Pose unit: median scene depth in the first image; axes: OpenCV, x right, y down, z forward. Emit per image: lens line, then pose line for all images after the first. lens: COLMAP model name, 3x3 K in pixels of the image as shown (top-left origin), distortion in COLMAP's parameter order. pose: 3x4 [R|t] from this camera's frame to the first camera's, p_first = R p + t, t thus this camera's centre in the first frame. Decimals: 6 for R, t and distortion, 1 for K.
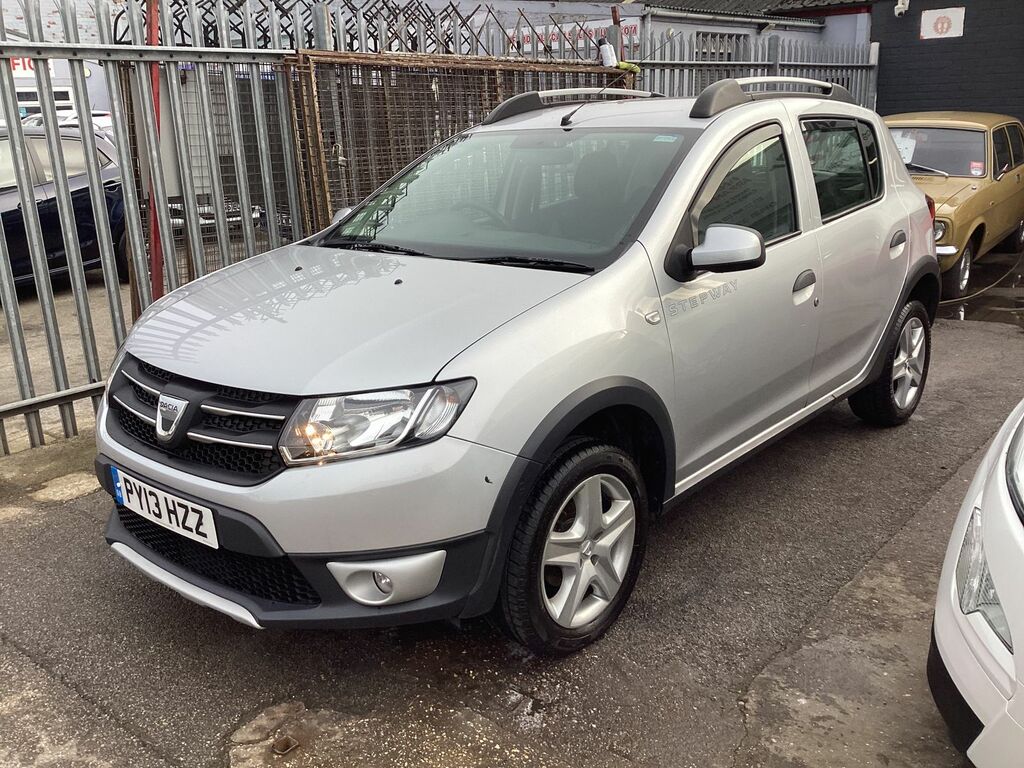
lens RADIAL K [[927.6, 0, 524.2], [0, 927.6, 356.8], [0, 0, 1]] dist [0.010584, 0.000000]
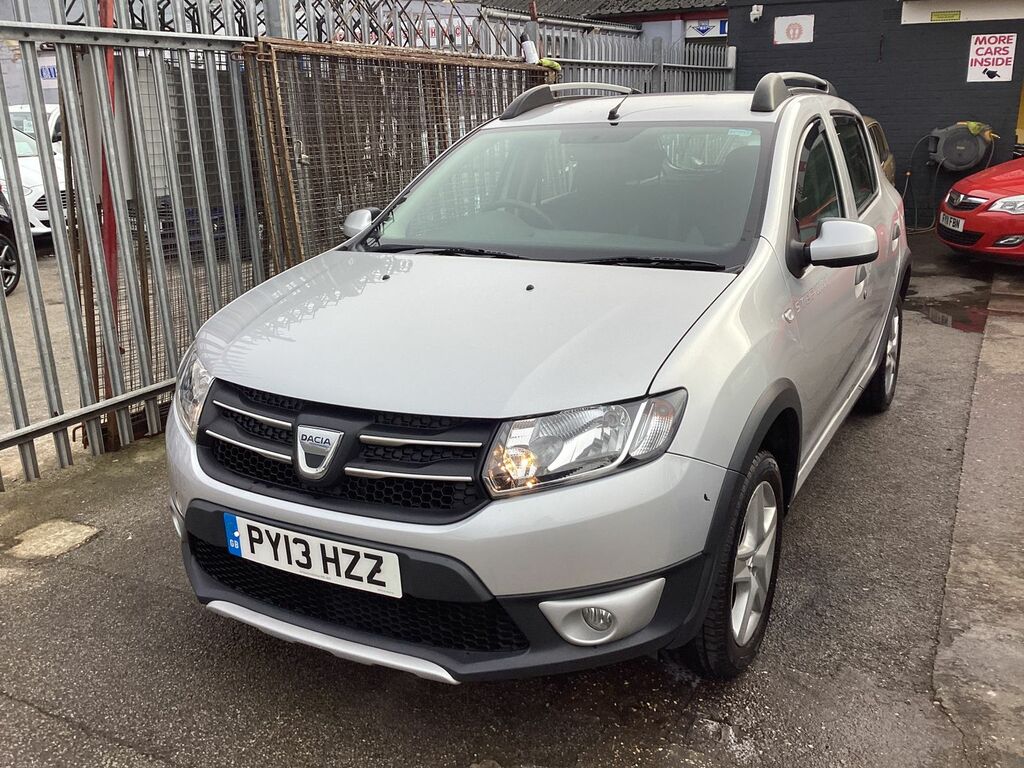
lens RADIAL K [[927.6, 0, 524.6], [0, 927.6, 360.3], [0, 0, 1]] dist [0.010584, 0.000000]
pose [[0.979401, -0.046594, 0.196476, -0.242882], [0.046179, 0.998911, 0.006693, -0.011317], [-0.196574, 0.002518, 0.980486, 0.077526]]
